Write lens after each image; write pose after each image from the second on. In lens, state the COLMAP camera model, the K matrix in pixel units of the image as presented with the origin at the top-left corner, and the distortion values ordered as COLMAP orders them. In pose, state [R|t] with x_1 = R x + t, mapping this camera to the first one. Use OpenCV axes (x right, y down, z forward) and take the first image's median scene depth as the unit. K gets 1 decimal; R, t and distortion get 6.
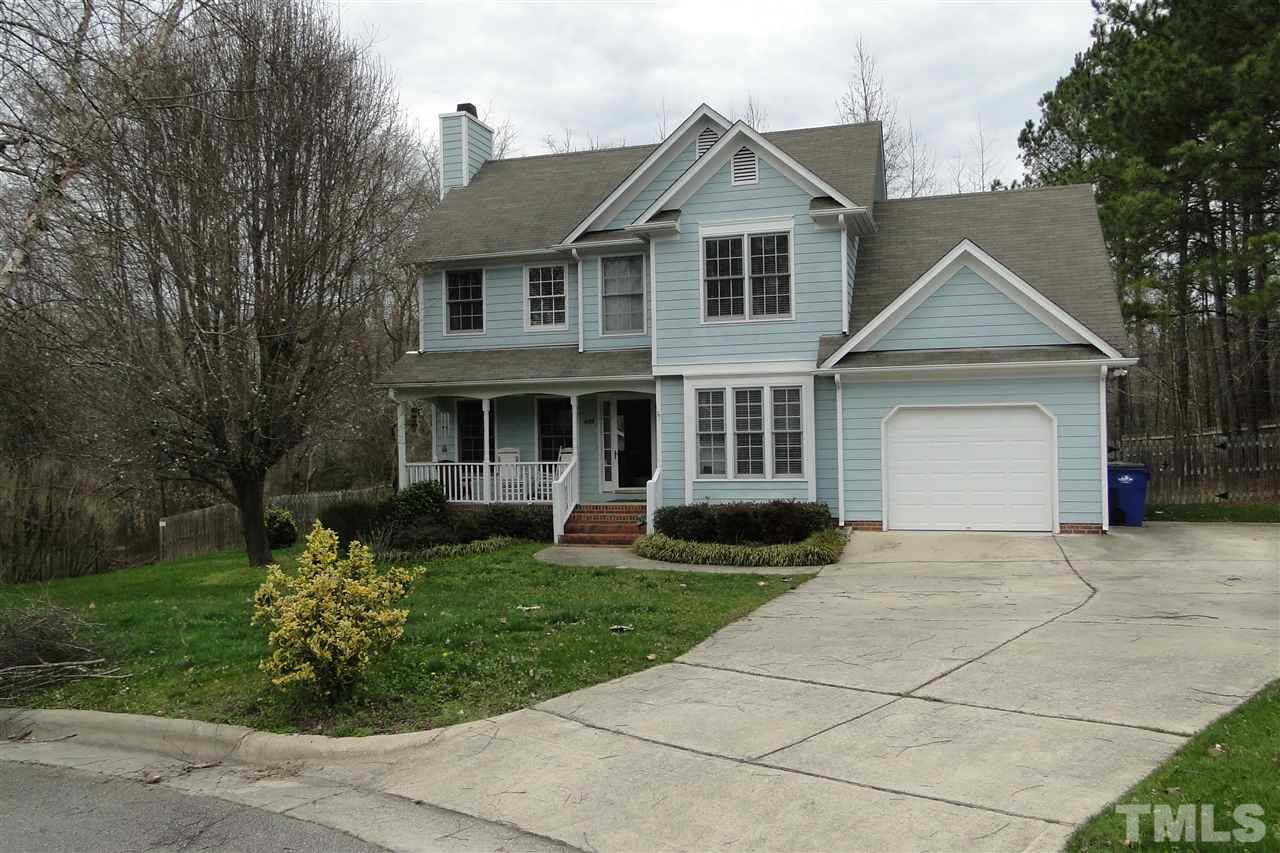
lens RADIAL K [[1057.2, 0, 641.9], [0, 1057.2, 417.9], [0, 0, 1]] dist [-0.001687, -0.007044]
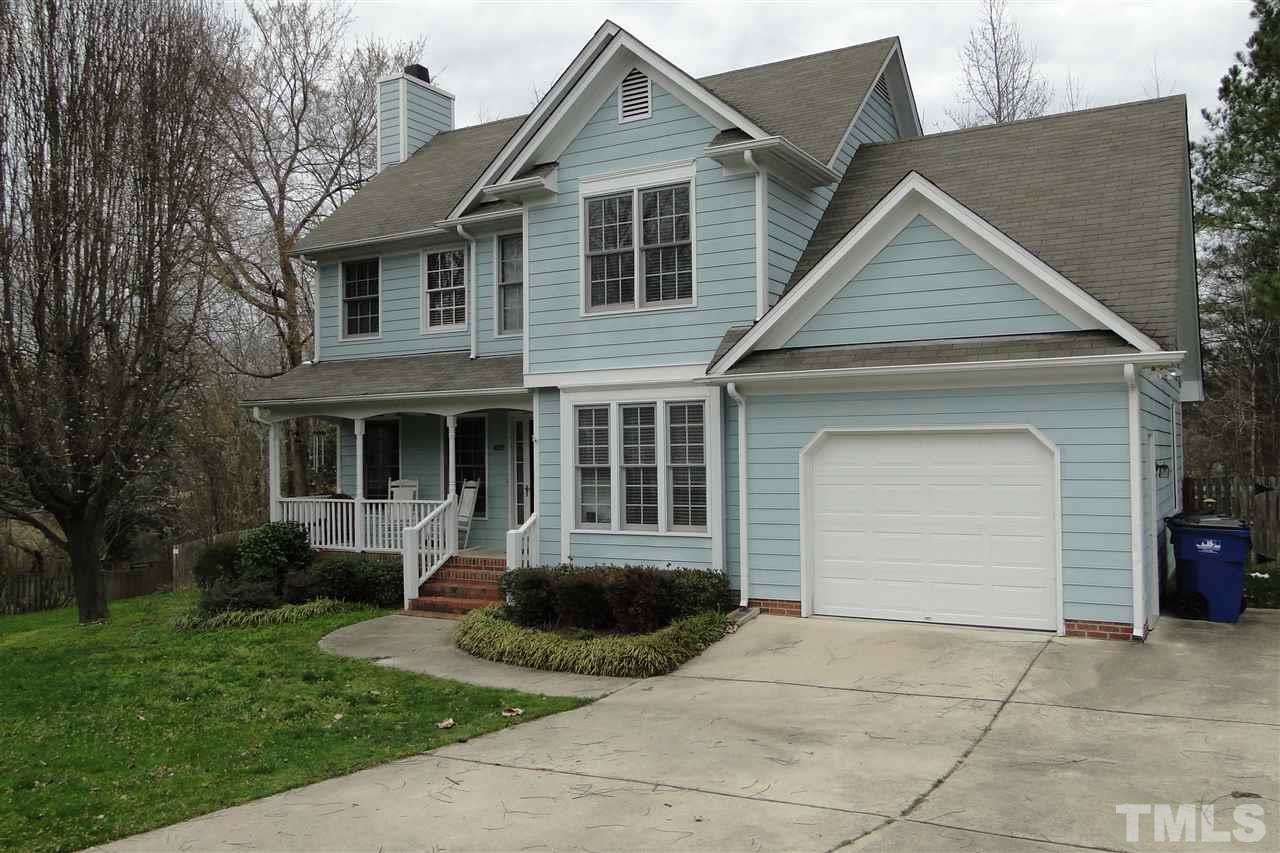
lens RADIAL K [[1057.2, 0, 639.2], [0, 1057.2, 422.3], [0, 0, 1]] dist [-0.001687, -0.007044]
pose [[0.974932, -0.001817, -0.222498, 0.259947], [-0.000270, 0.999956, -0.009349, -0.009248], [0.222505, 0.009175, 0.974888, 0.303459]]
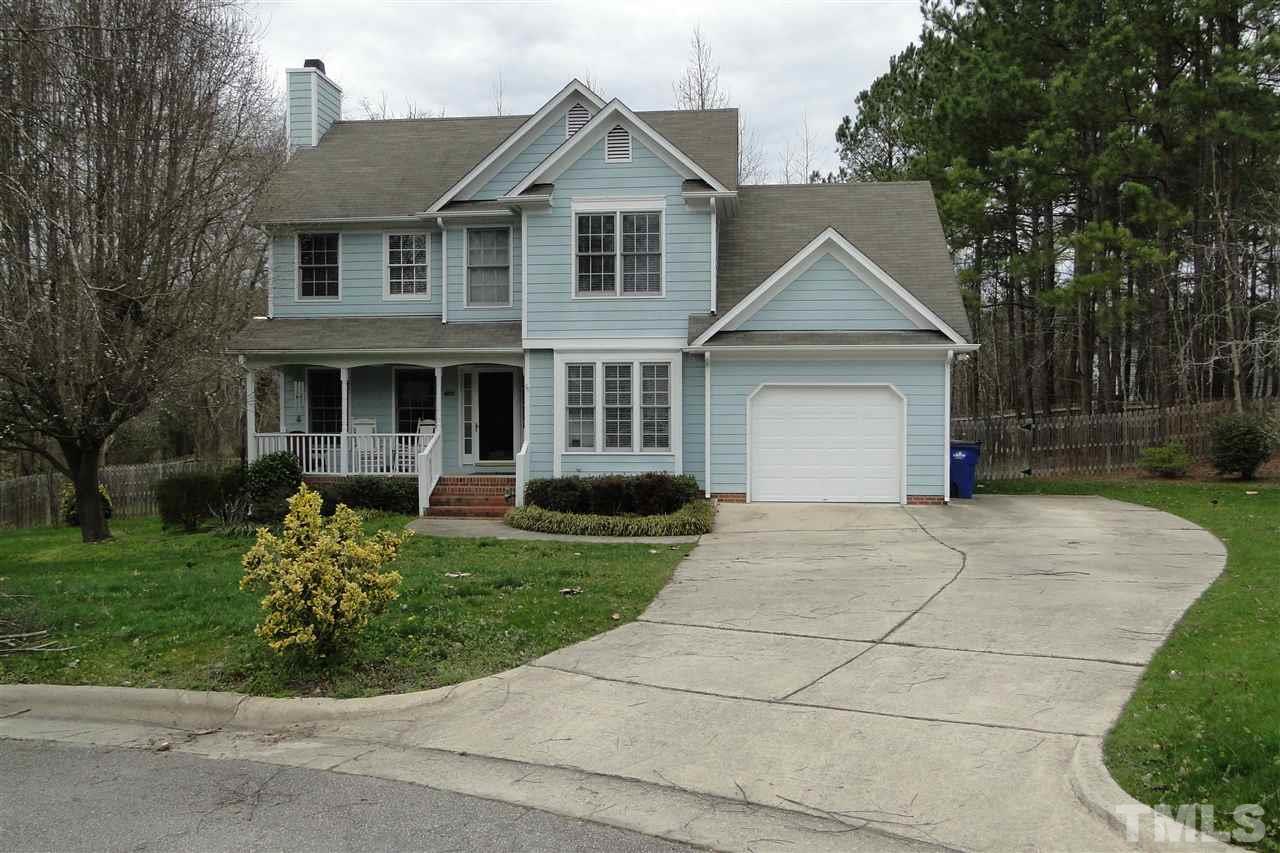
lens RADIAL K [[1057.2, 0, 645.6], [0, 1057.2, 427.7], [0, 0, 1]] dist [-0.001687, -0.007044]
pose [[0.981337, 0.012716, 0.191873, -0.068372], [-0.018514, 0.999424, 0.028454, 0.004259], [-0.191401, -0.031475, 0.981007, -0.008762]]
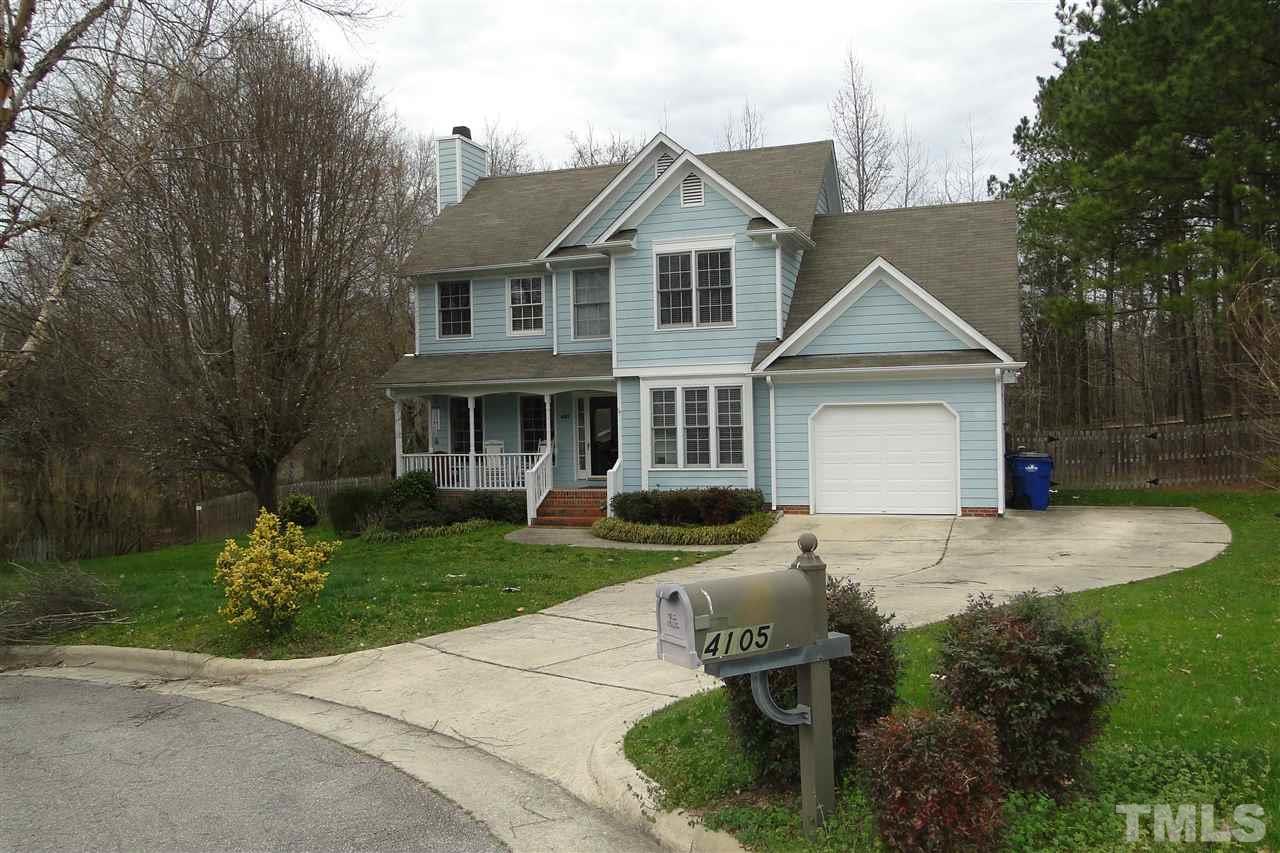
lens RADIAL K [[1057.2, 0, 643.0], [0, 1057.2, 424.0], [0, 0, 1]] dist [-0.001687, -0.007044]
pose [[0.999129, -0.003973, -0.041528, 0.090756], [0.004864, 0.999760, 0.021380, -0.014093], [0.041433, -0.021563, 0.998909, -0.129787]]
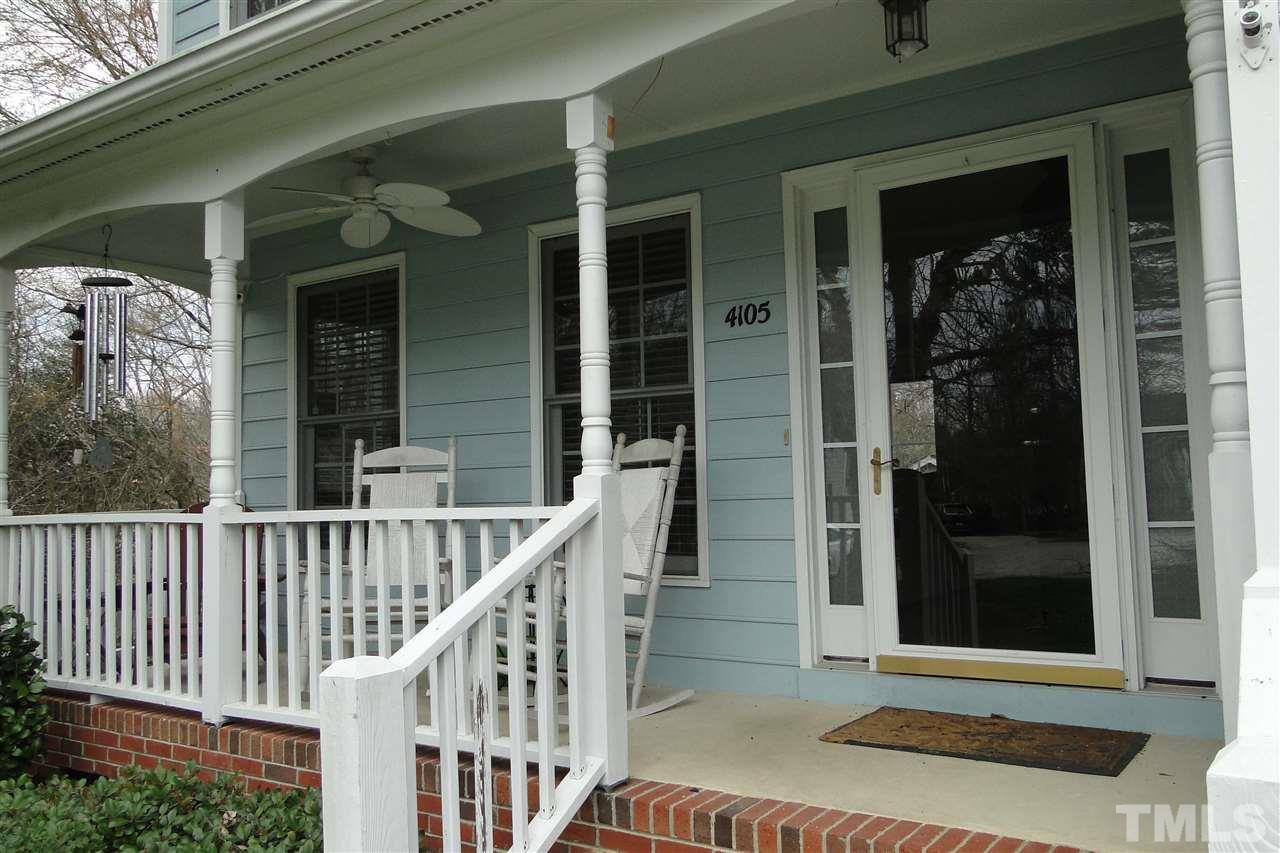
lens RADIAL K [[1057.2, 0, 635.7], [0, 1057.2, 427.7], [0, 0, 1]] dist [-0.001687, -0.007044]
pose [[0.956498, -0.020157, -0.291041, -0.012573], [0.010619, 0.999355, -0.034314, 0.037990], [0.291545, 0.029731, 0.956095, 0.920245]]
